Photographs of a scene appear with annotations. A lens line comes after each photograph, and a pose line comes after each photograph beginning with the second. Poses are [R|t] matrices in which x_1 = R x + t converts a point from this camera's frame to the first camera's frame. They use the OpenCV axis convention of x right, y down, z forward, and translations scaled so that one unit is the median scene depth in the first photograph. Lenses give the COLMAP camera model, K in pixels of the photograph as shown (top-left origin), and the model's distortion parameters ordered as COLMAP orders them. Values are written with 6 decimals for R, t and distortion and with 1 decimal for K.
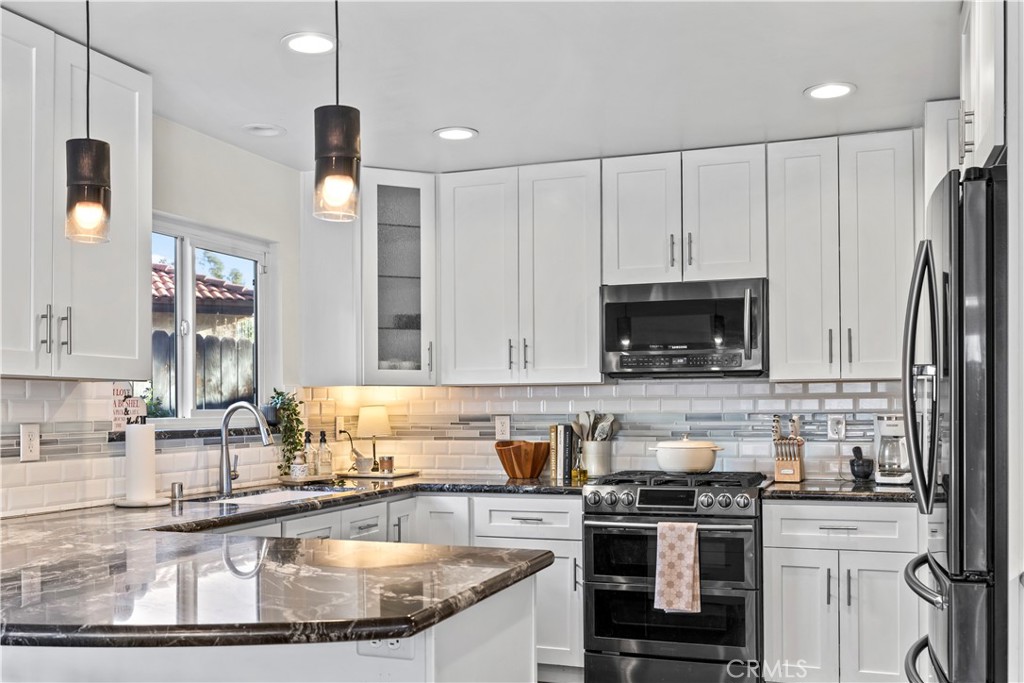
lens RADIAL K [[1024.3, 0, 496.5], [0, 1024.3, 412.0], [0, 0, 1]] dist [-0.001197, 0.004994]
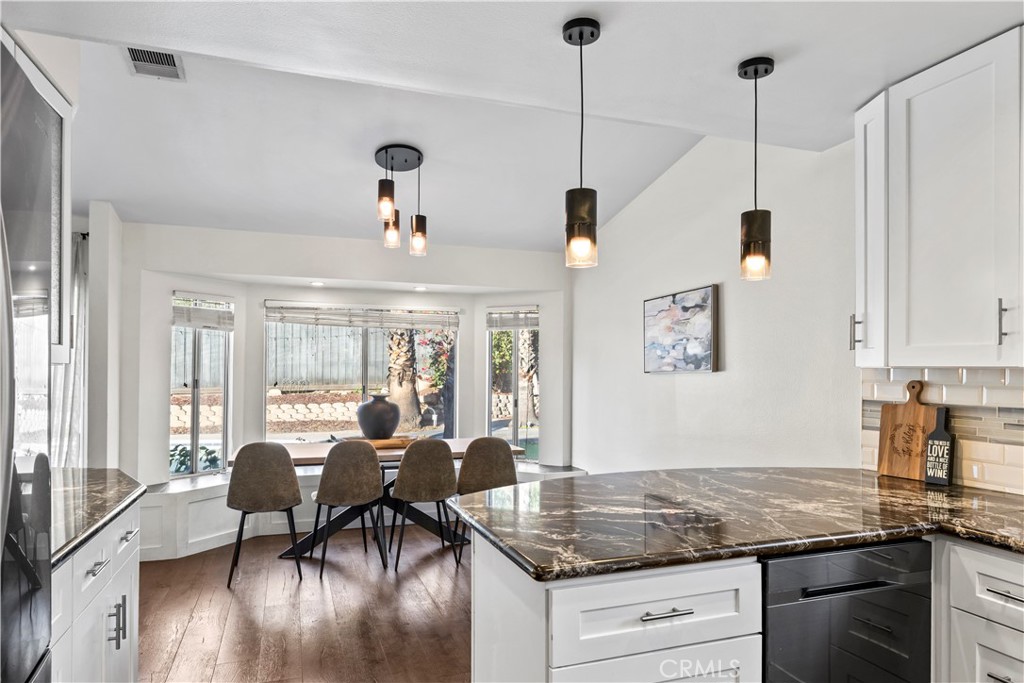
lens RADIAL K [[624.7, 0, 506.4], [0, 624.7, 367.4], [0, 0, 1]] dist [0.002053, 0.000250]
pose [[-0.767405, 0.001479, -0.641160, 0.237194], [-0.000548, 0.999995, 0.002963, -0.023974], [0.641162, 0.002625, -0.767401, 0.770201]]
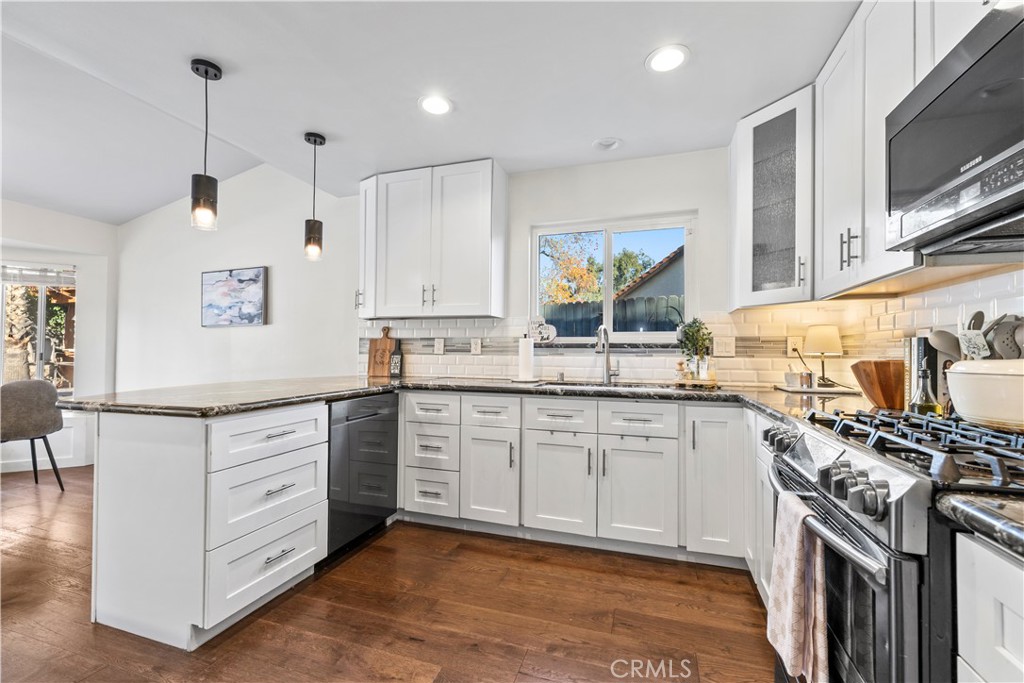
lens RADIAL K [[434.8, 0, 512.2], [0, 434.8, 345.6], [0, 0, 1]] dist [-0.000121, 0.000096]
pose [[0.039545, -0.008524, -0.999181, 0.372202], [-0.012511, 0.999881, -0.009025, 0.026445], [0.999139, 0.012858, 0.039433, 0.768912]]
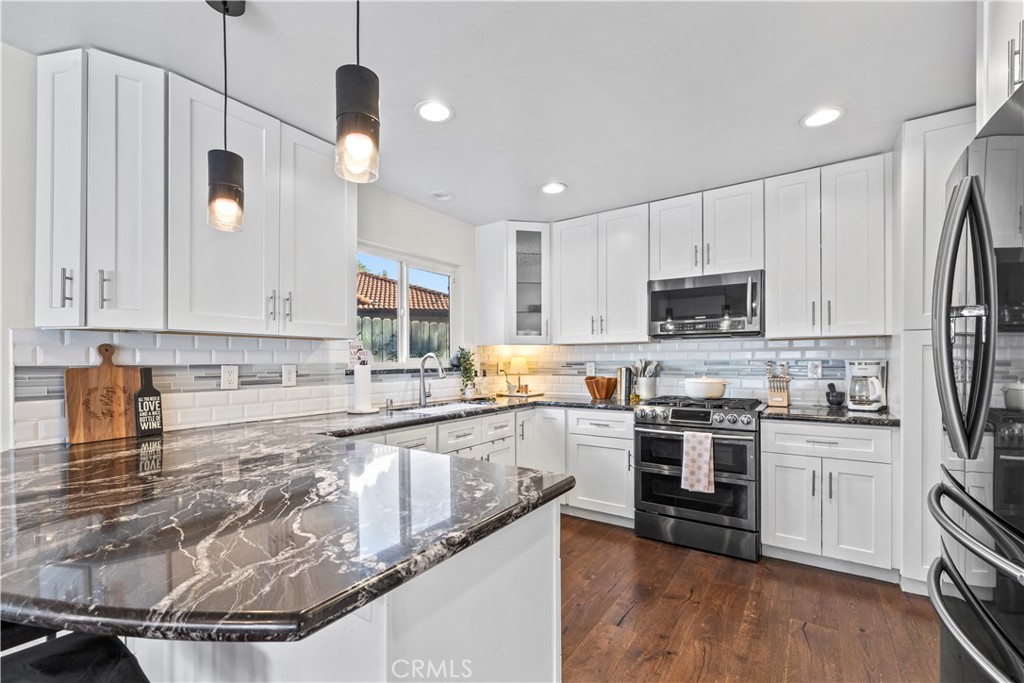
lens RADIAL K [[441.6, 0, 504.2], [0, 441.6, 365.3], [0, 0, 1]] dist [0.000547, -0.000025]
pose [[0.969359, 0.003854, -0.245619, 0.054544], [-0.002223, 0.999974, 0.006920, 0.004937], [0.245639, -0.006162, 0.969342, 0.275376]]
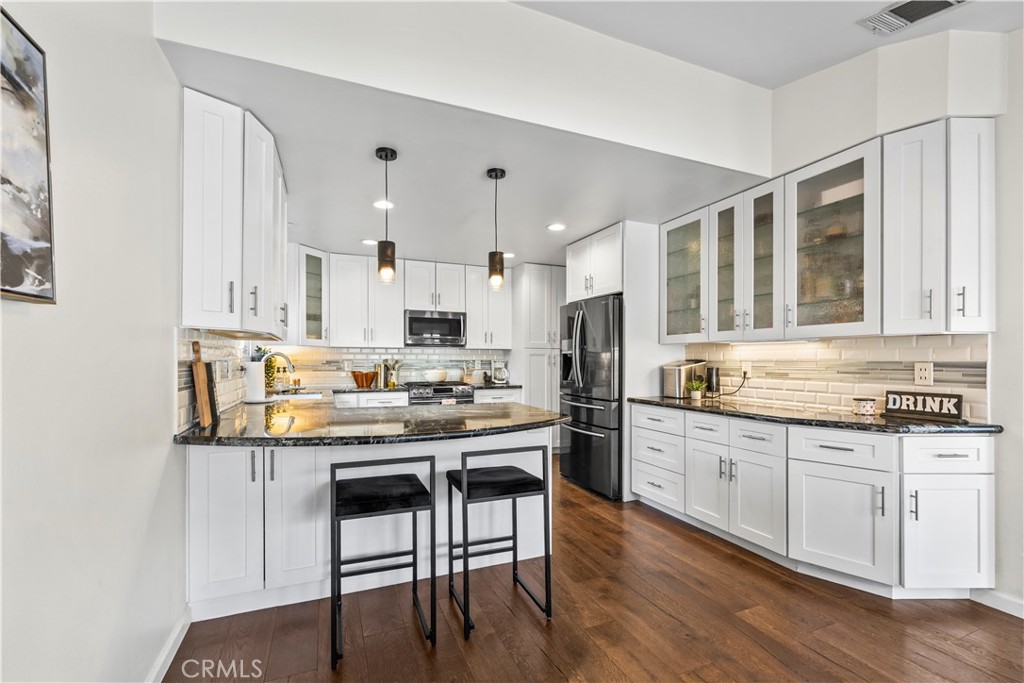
lens RADIAL K [[441.6, 0, 504.2], [0, 441.6, 365.3], [0, 0, 1]] dist [0.000547, -0.000025]
pose [[0.733693, 0.001031, 0.679481, -0.474975], [-0.004554, 0.999984, 0.003401, 0.010778], [-0.679466, -0.005590, 0.733685, 0.026767]]
